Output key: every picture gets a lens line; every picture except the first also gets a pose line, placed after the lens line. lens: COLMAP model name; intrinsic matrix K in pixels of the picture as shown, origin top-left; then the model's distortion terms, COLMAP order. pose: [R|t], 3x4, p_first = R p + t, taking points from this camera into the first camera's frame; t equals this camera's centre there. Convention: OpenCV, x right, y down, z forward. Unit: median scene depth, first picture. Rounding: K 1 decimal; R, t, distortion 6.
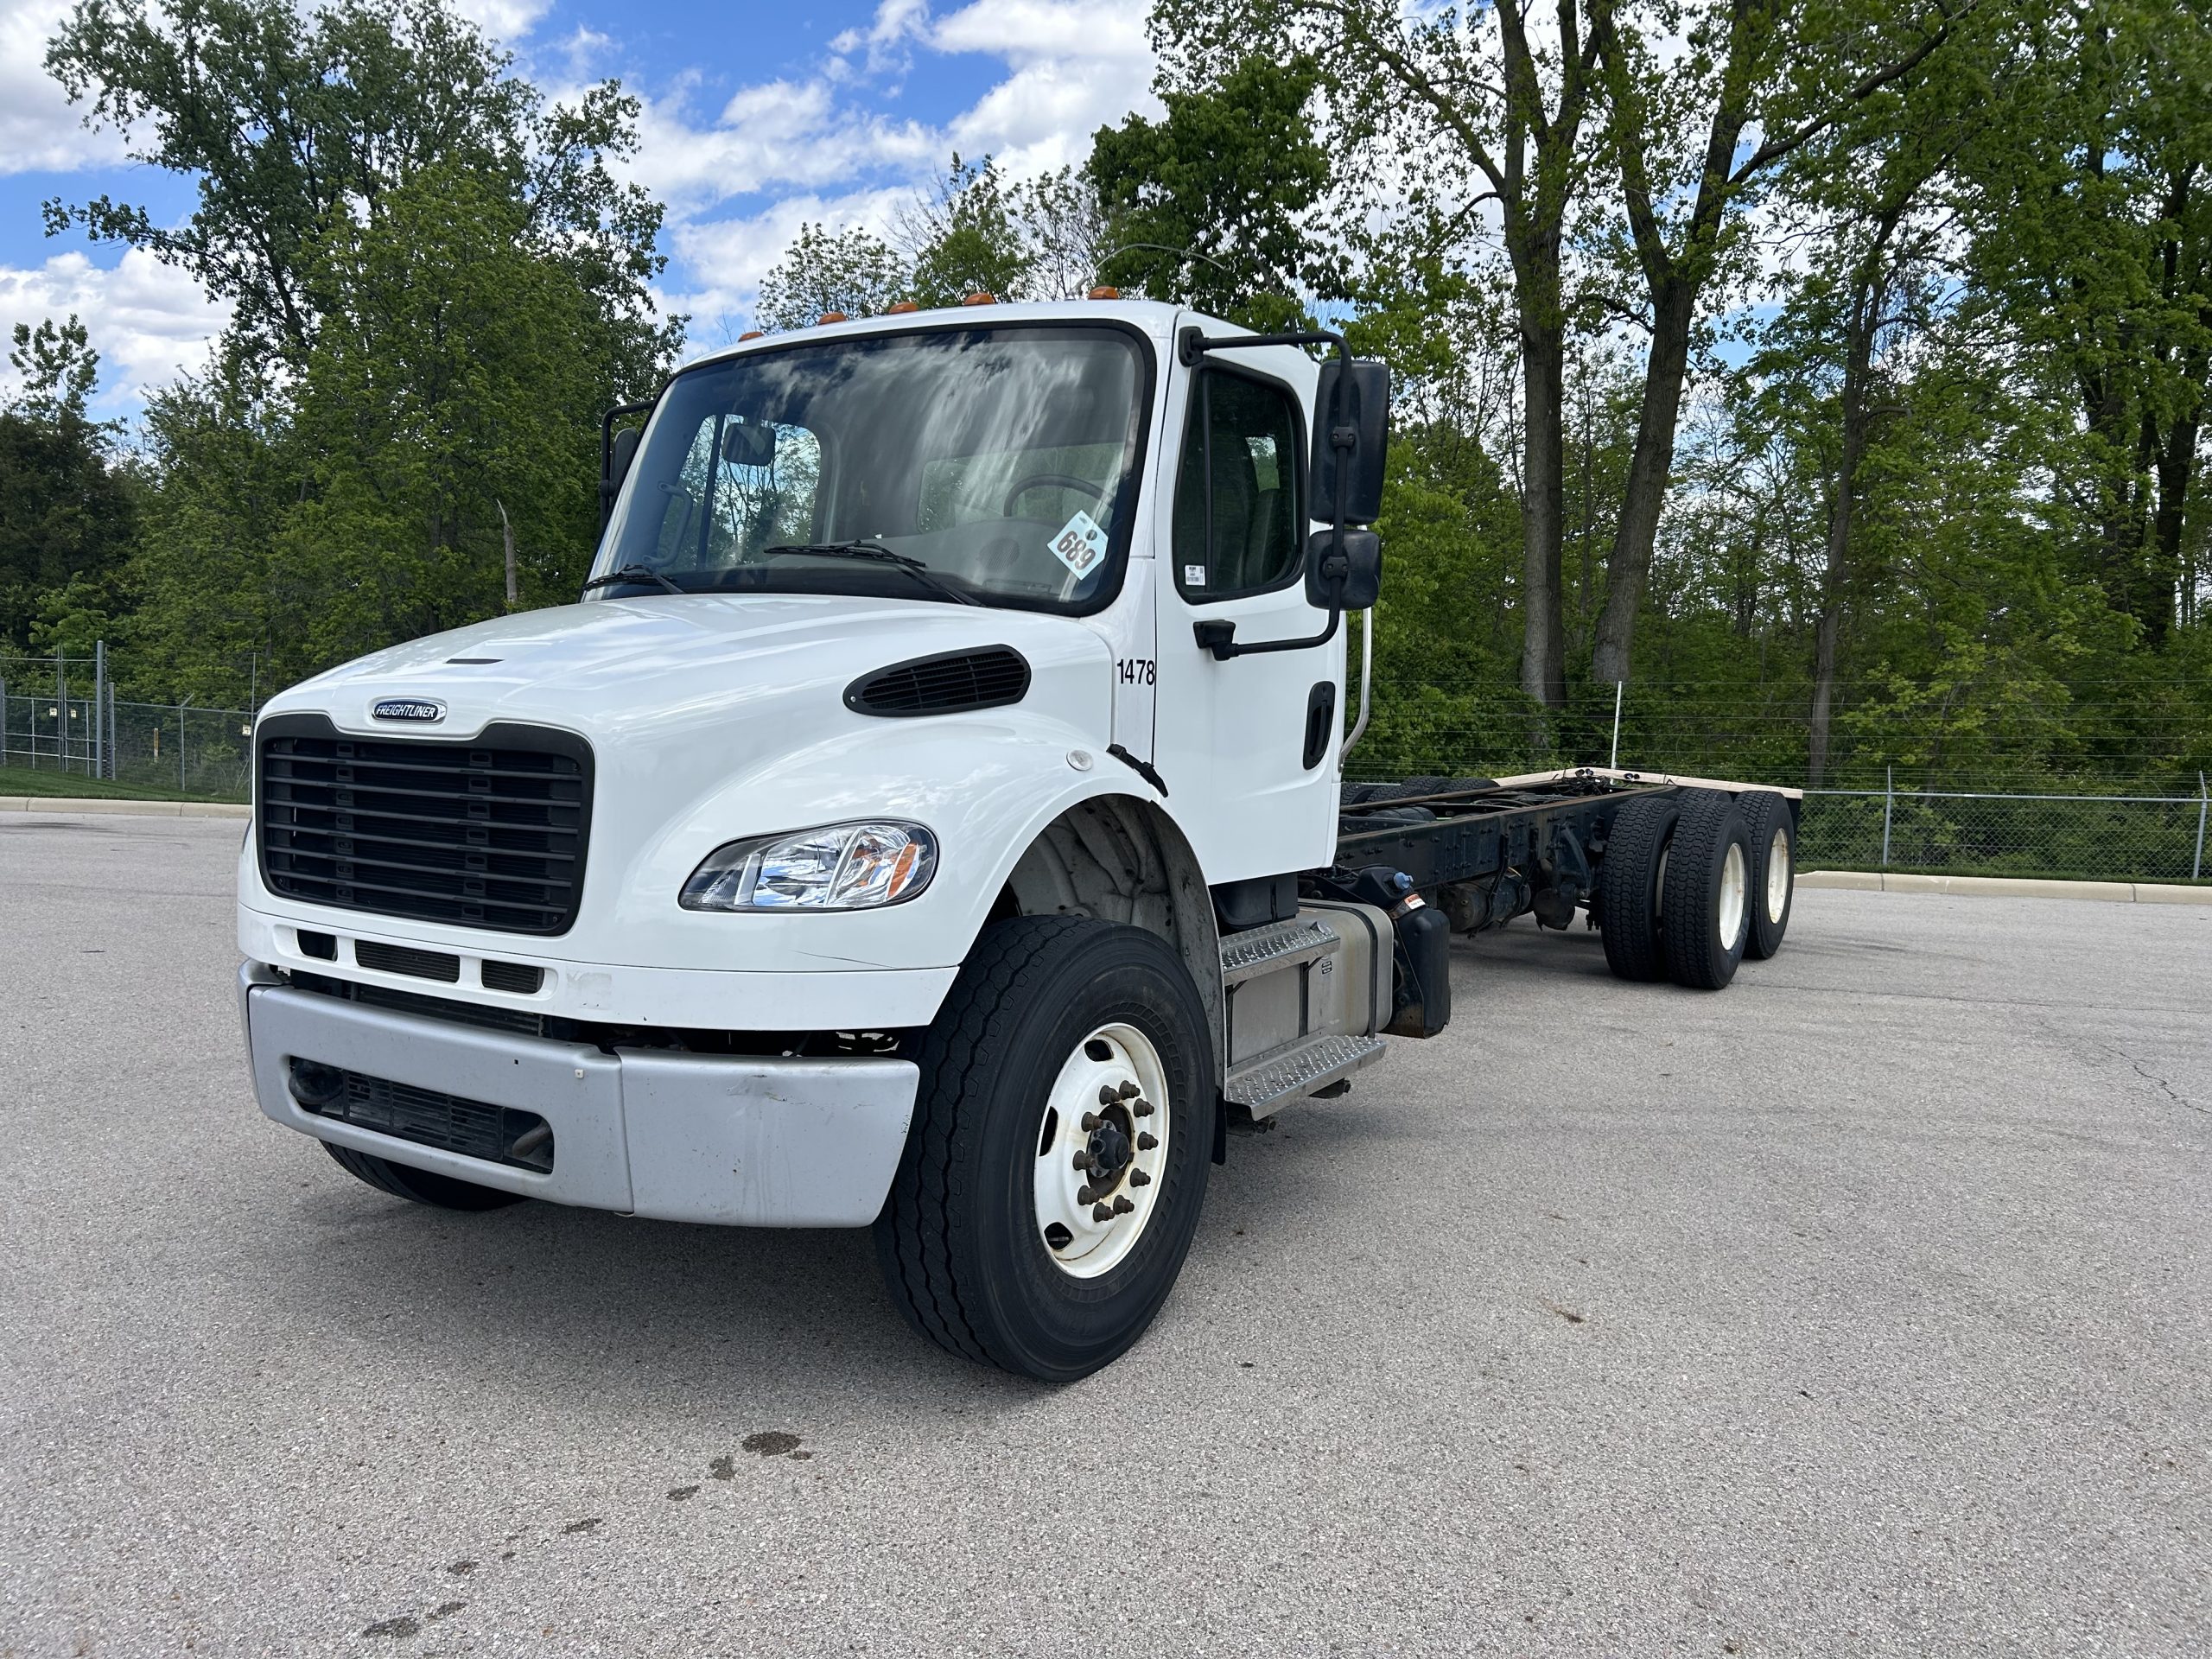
lens RADIAL K [[1751.8, 0, 1080.3], [0, 1751.8, 831.4], [0, 0, 1]] dist [0.037004, -0.010238]
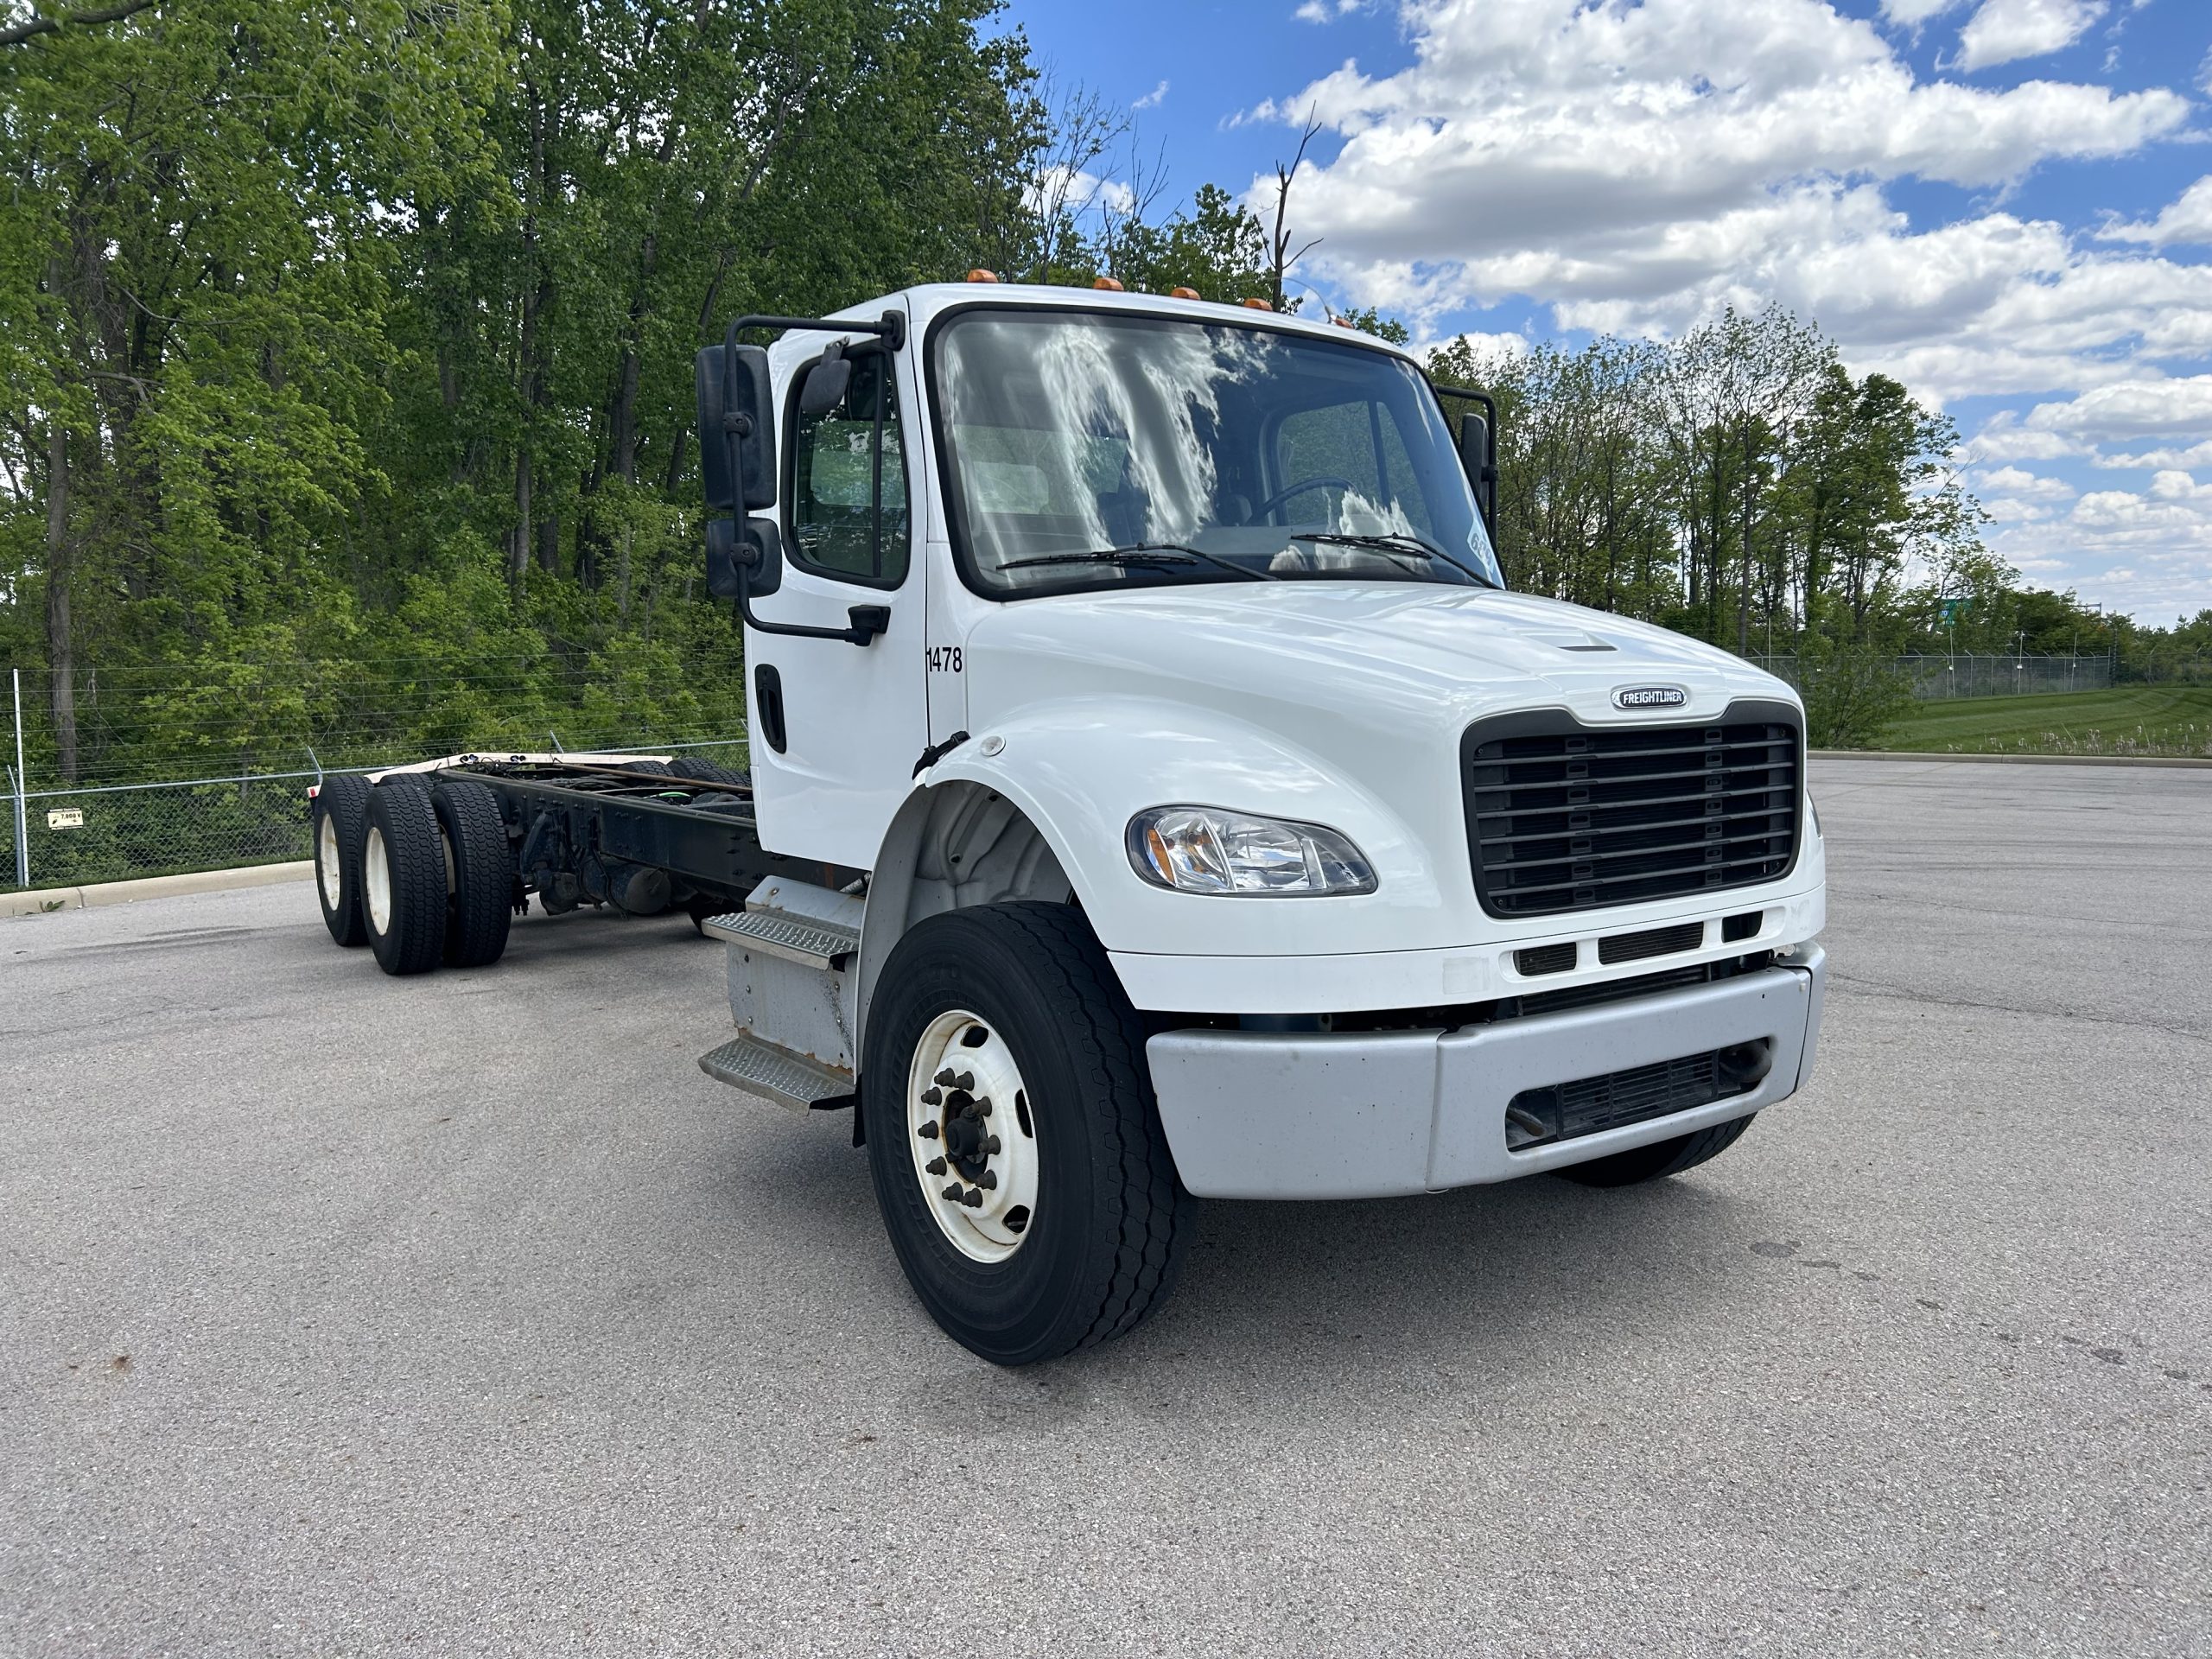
lens RADIAL K [[1691.7, 0, 1106.0], [0, 1691.7, 829.5], [0, 0, 1]] dist [-0.001739, -0.001743]
pose [[0.375080, -0.116428, 0.919652, -1.305502], [0.107597, 0.990844, 0.081558, -0.098754], [-0.920727, 0.068361, 0.384173, 0.852266]]
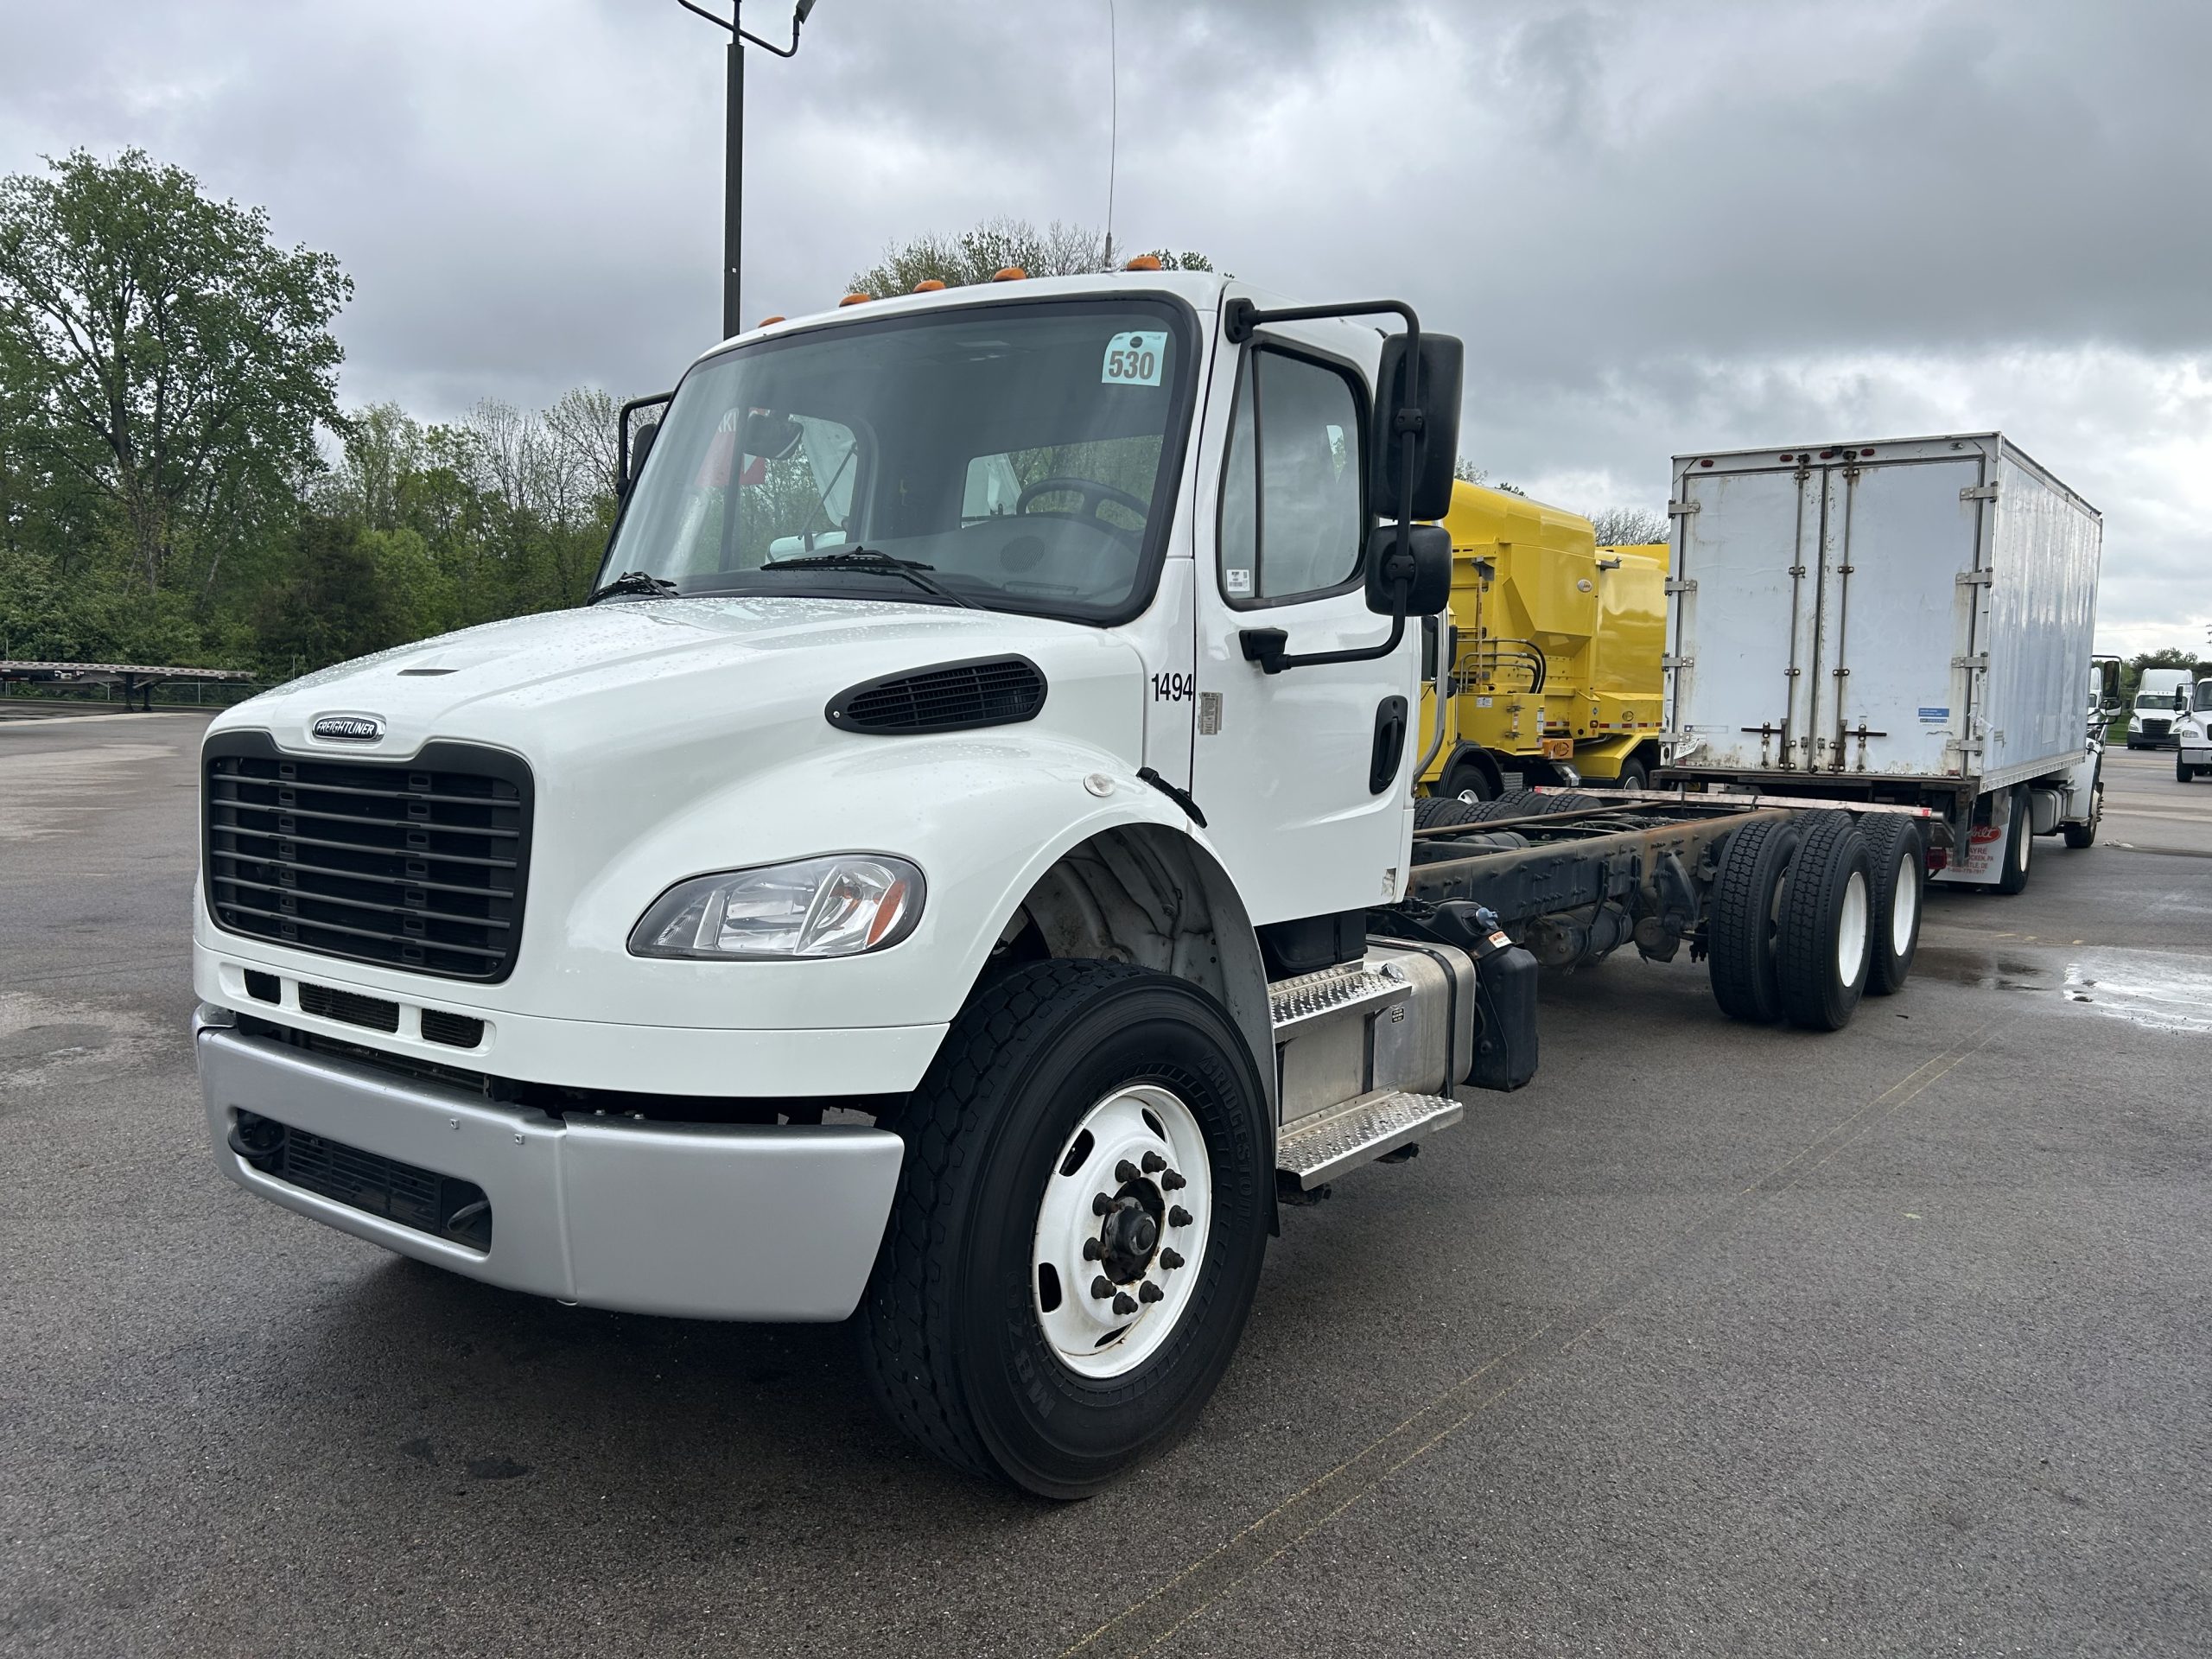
lens RADIAL K [[1751.8, 0, 1080.3], [0, 1751.8, 831.4], [0, 0, 1]] dist [0.037004, -0.010238]
pose [[0.998389, 0.005744, -0.056452, 0.037525], [-0.006285, 0.999936, -0.009416, -0.009055], [0.056395, 0.009755, 0.998361, 0.117877]]
